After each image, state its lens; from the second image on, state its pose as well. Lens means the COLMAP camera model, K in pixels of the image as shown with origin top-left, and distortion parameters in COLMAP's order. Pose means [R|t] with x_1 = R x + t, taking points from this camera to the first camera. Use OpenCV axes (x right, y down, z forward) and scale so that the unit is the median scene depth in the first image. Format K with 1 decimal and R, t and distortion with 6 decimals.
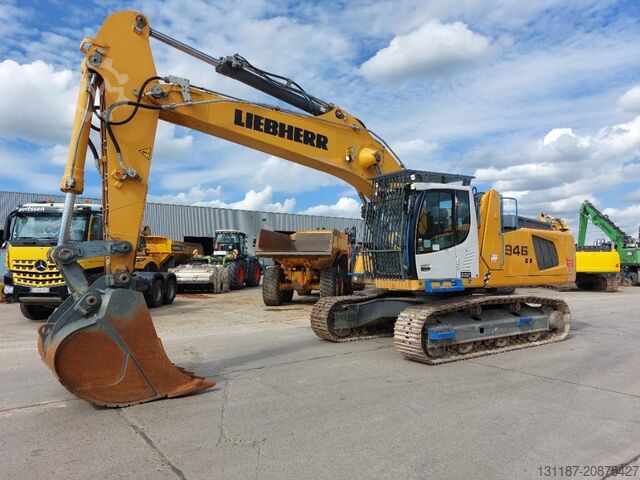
lens RADIAL K [[521.7, 0, 320.0], [0, 521.7, 240.0], [0, 0, 1]] dist [0.012395, -0.000632]
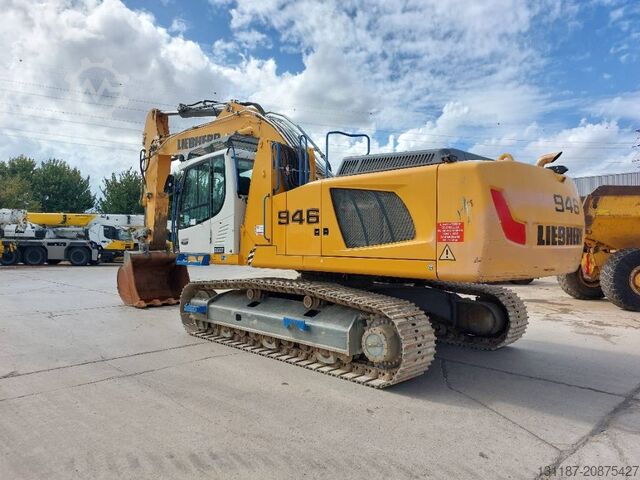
lens RADIAL K [[521.7, 0, 320.0], [0, 521.7, 240.0], [0, 0, 1]] dist [0.012395, -0.000632]
pose [[0.064311, -0.016400, -0.997795, 1.094643], [0.032681, 0.999363, -0.014320, 0.062676], [0.997395, -0.031688, 0.064806, 1.029001]]
